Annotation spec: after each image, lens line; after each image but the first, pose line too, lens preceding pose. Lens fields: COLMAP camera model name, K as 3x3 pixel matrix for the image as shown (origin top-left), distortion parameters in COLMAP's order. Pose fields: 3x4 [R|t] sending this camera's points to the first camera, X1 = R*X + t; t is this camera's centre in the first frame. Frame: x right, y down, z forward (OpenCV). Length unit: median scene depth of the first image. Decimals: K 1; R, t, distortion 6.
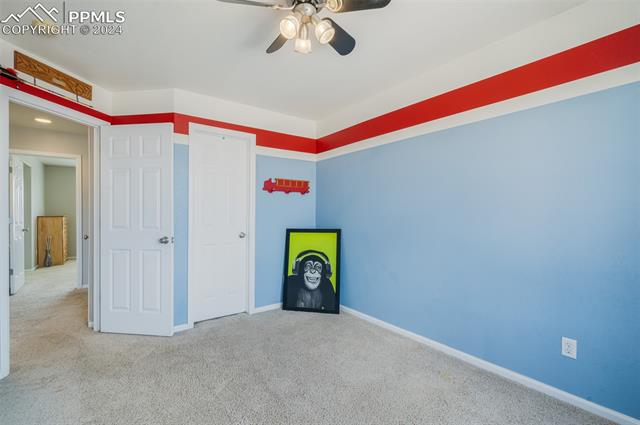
lens RADIAL K [[279.6, 0, 320.0], [0, 279.6, 212.5], [0, 0, 1]] dist [-0.001006, -0.000059]
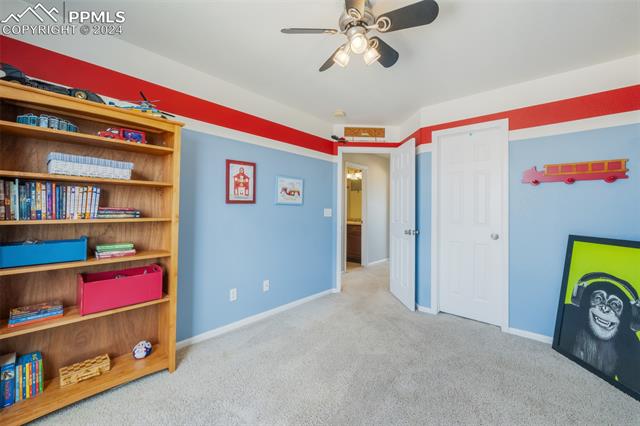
lens RADIAL K [[262.6, 0, 320.6], [0, 262.6, 202.5], [0, 0, 1]] dist [0.000289, -0.000083]
pose [[0.213454, -0.026339, -0.976598, 0.406801], [-0.008895, 0.999543, -0.028902, 0.002539], [0.976913, 0.014856, 0.213122, 0.279677]]
